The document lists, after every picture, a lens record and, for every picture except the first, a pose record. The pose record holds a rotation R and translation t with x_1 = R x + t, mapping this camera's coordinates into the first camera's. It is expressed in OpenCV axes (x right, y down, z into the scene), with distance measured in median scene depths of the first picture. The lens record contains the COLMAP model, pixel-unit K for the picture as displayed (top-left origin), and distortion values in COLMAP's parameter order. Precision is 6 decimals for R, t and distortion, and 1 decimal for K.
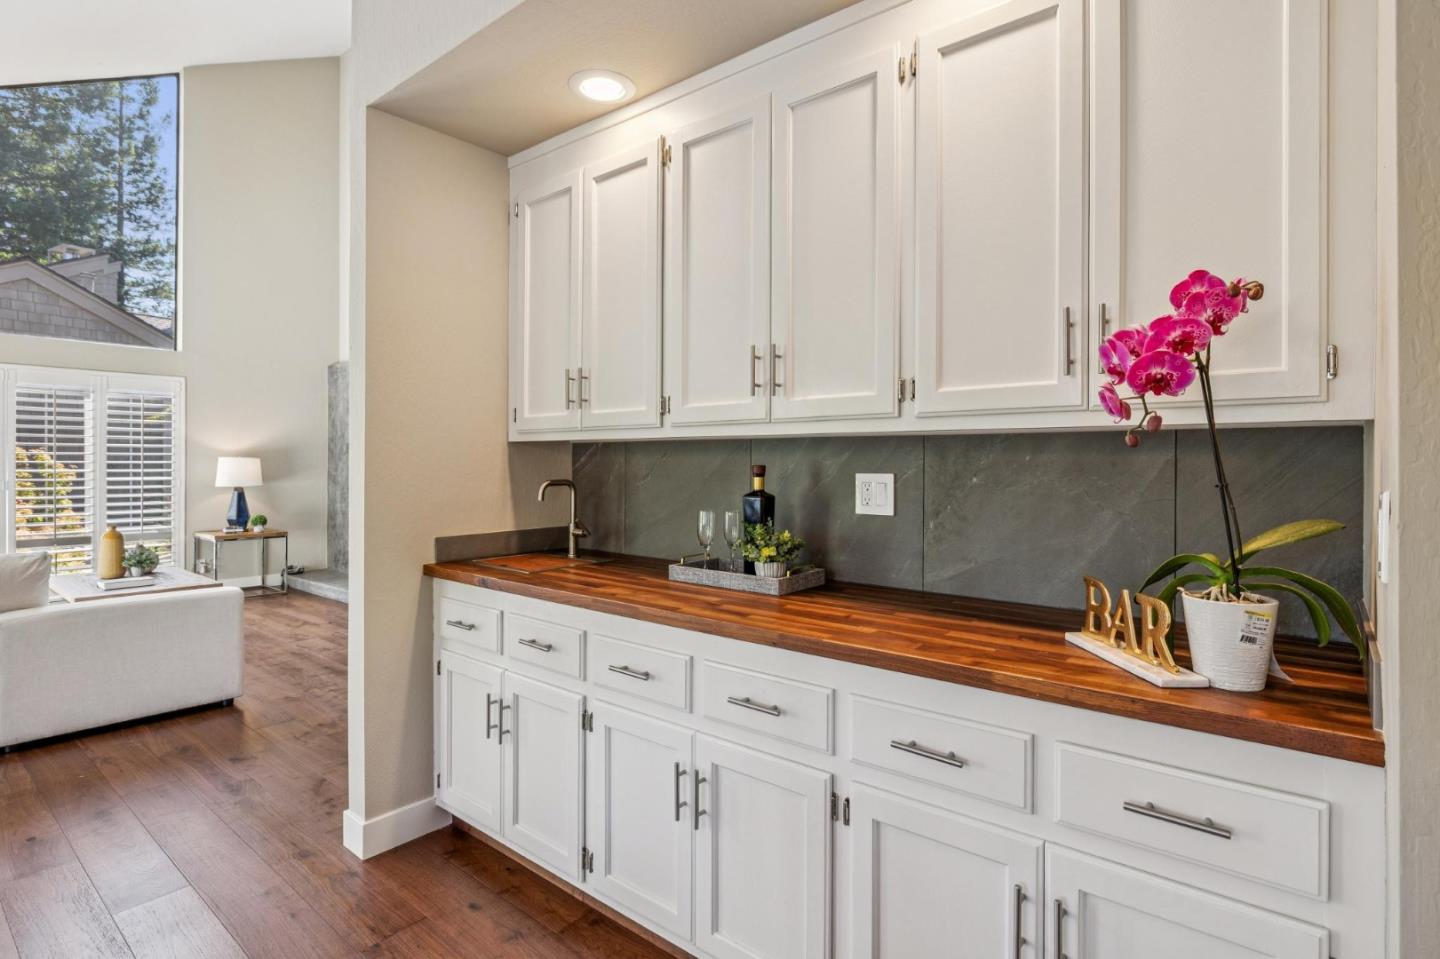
lens RADIAL K [[726.9, 0, 726.8], [0, 726.9, 454.5], [0, 0, 1]] dist [-0.000406, -0.001154]
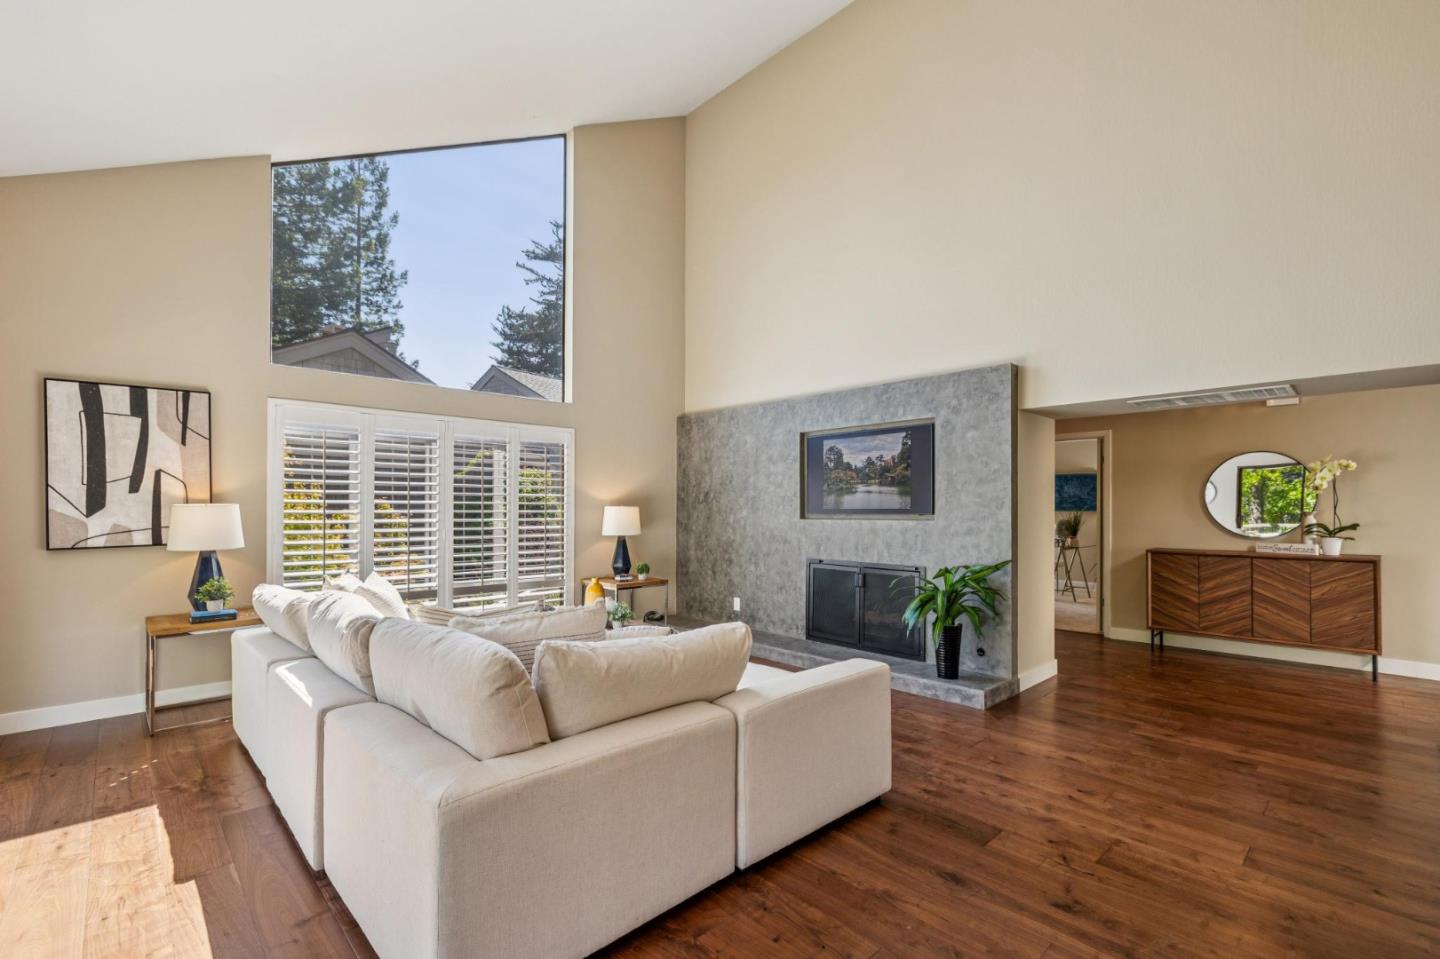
lens RADIAL K [[632.9, 0, 720.4], [0, 632.9, 498.4], [0, 0, 1]] dist [0.000239, 0.000532]
pose [[0.993287, -0.000447, -0.115678, -0.143942], [-0.000158, 0.999986, -0.005224, -0.000847], [0.115679, 0.005207, 0.993273, 0.044488]]
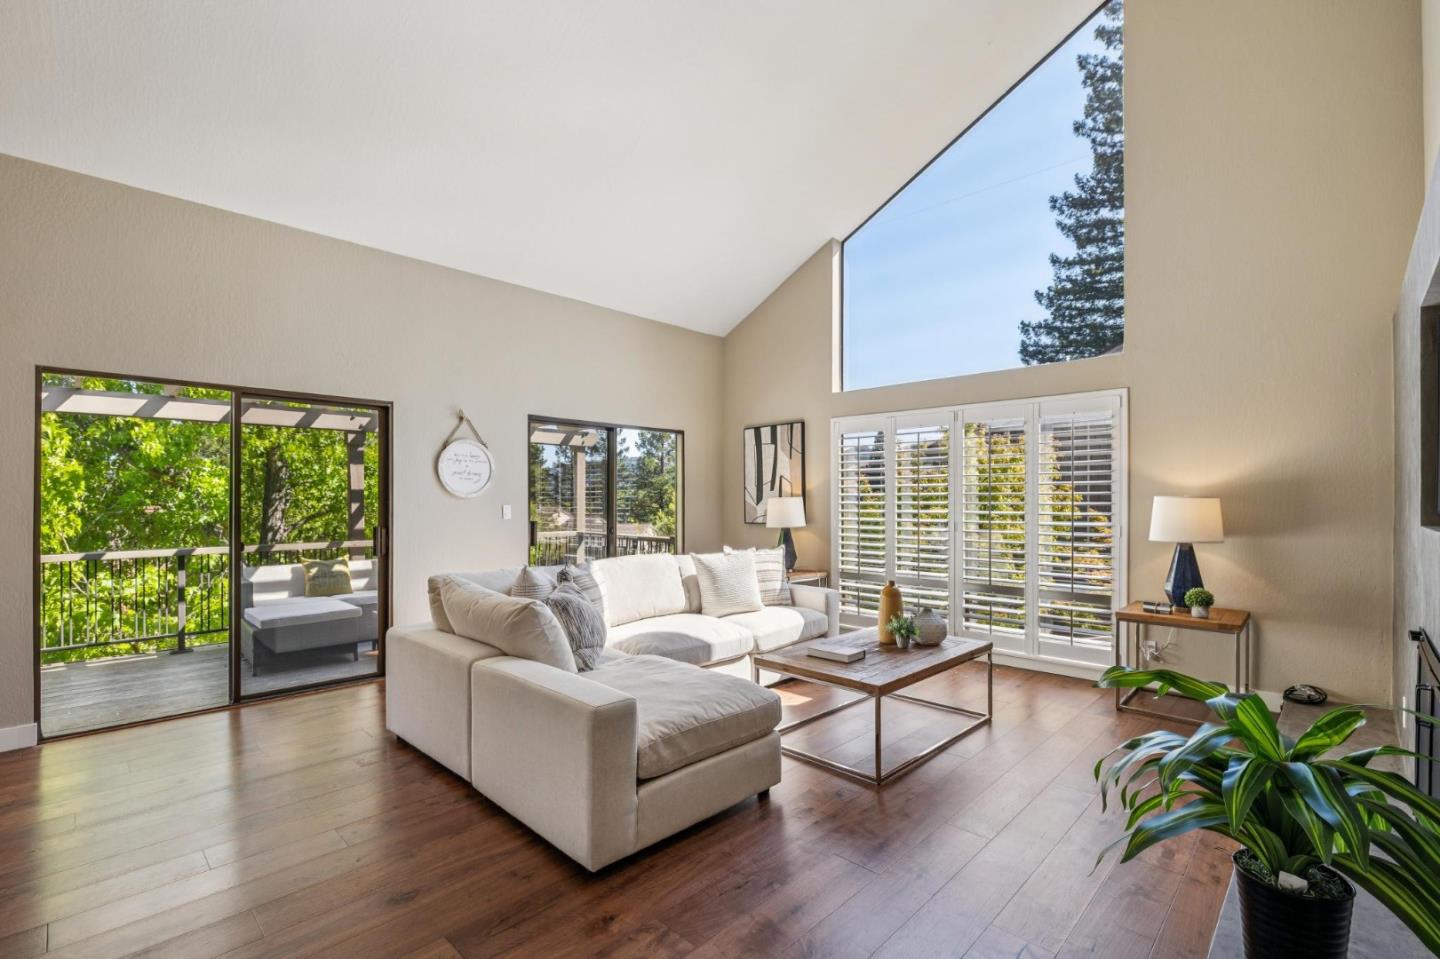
lens RADIAL K [[650.3, 0, 718.4], [0, 650.3, 499.3], [0, 0, 1]] dist [-0.003931, 0.000509]
pose [[-0.068846, -0.002048, -0.997625, -0.022094], [0.010820, 0.999938, -0.002799, 0.001312], [0.997569, -0.010987, -0.068820, 0.208441]]
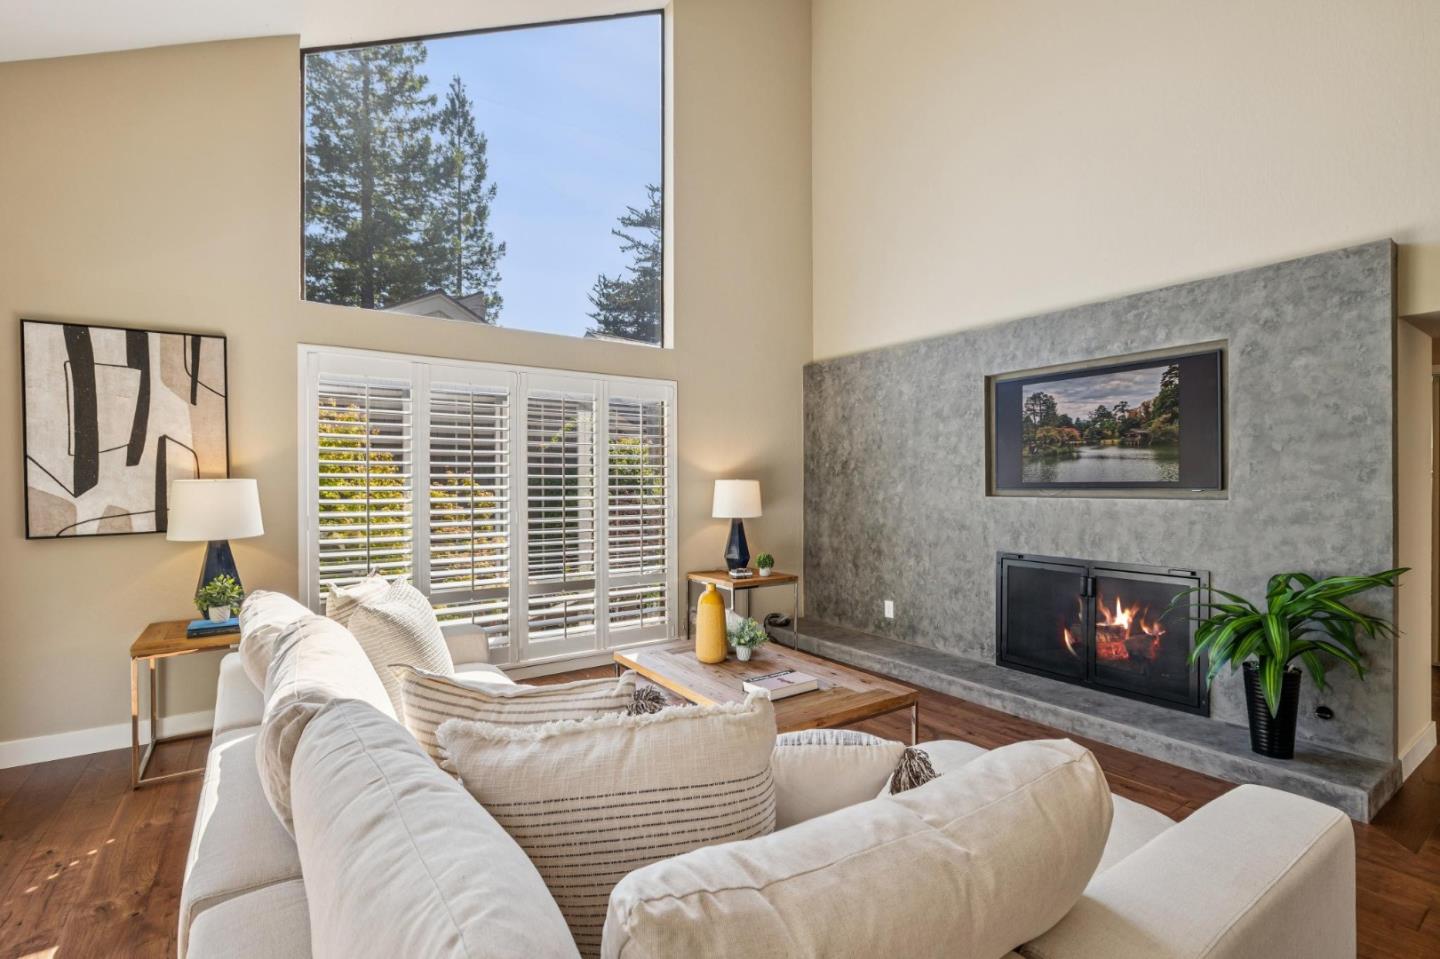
lens RADIAL K [[650.3, 0, 712.3], [0, 650.3, 478.1], [0, 0, 1]] dist [-0.003931, 0.000509]
pose [[0.961184, -0.004404, -0.275872, -0.167555], [0.005627, 0.999978, 0.003642, -0.000311], [0.275850, -0.005053, 0.961187, 0.103798]]
